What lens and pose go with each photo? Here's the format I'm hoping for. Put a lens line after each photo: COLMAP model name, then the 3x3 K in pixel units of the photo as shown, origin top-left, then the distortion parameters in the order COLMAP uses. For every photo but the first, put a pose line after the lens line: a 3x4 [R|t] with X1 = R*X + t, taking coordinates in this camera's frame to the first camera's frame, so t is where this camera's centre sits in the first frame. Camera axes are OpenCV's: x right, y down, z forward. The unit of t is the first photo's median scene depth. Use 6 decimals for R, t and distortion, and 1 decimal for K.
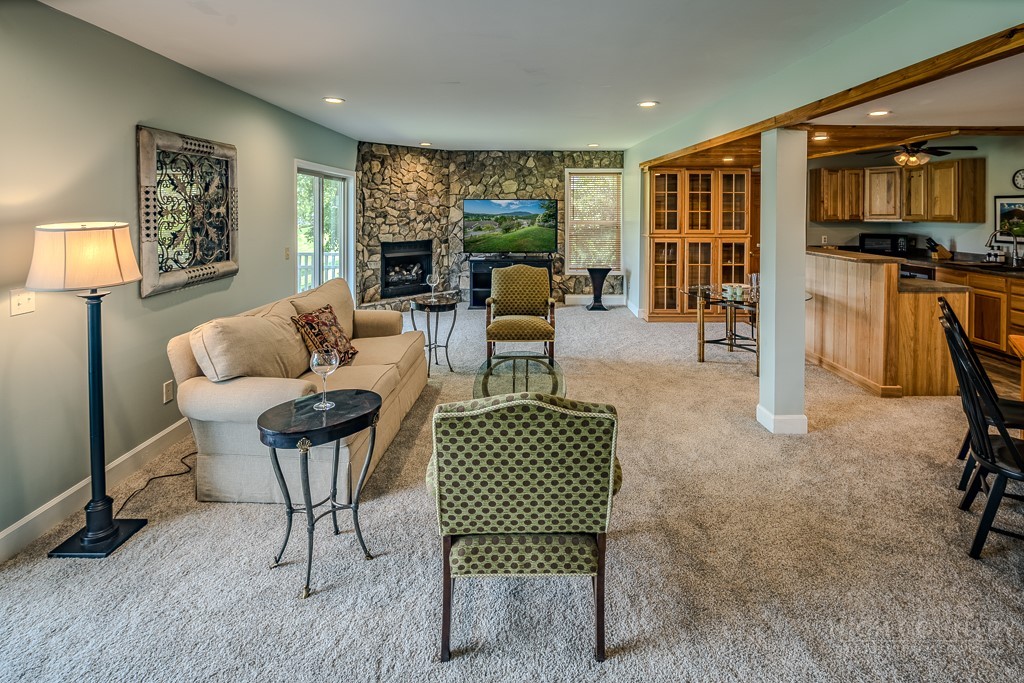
lens RADIAL K [[518.4, 0, 529.4], [0, 518.4, 218.8], [0, 0, 1]] dist [0.000323, -0.000119]
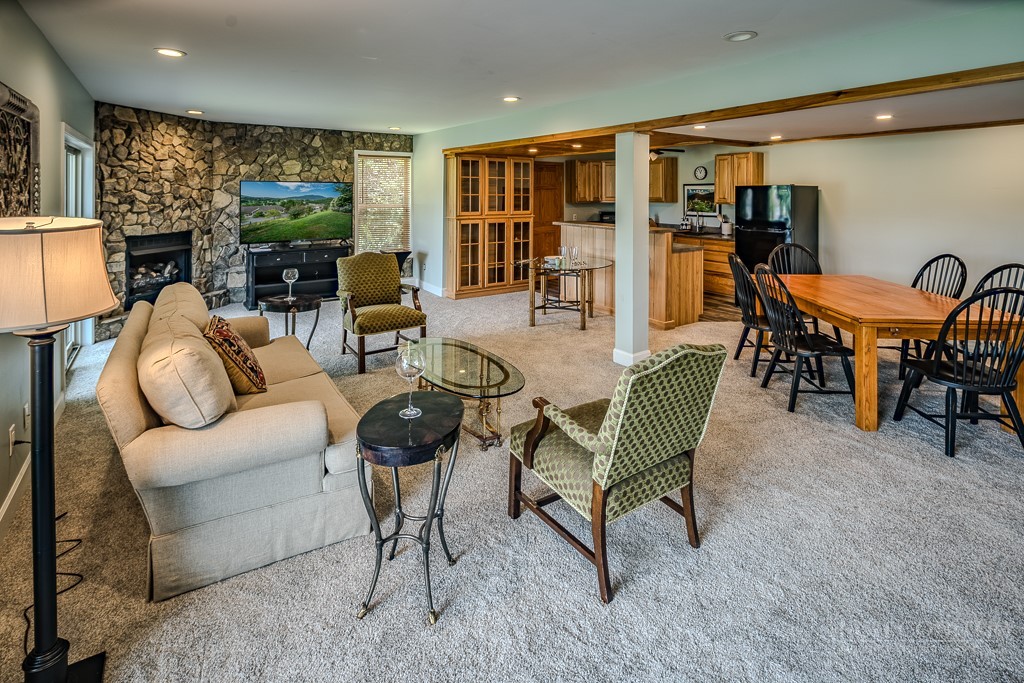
lens RADIAL K [[515.2, 0, 532.3], [0, 515.2, 195.8], [0, 0, 1]] dist [0.000960, -0.000207]
pose [[0.823986, -0.003117, 0.566601, -0.224432], [0.008796, 0.999935, -0.007291, -0.003474], [-0.566542, 0.010992, 0.823960, 0.040674]]
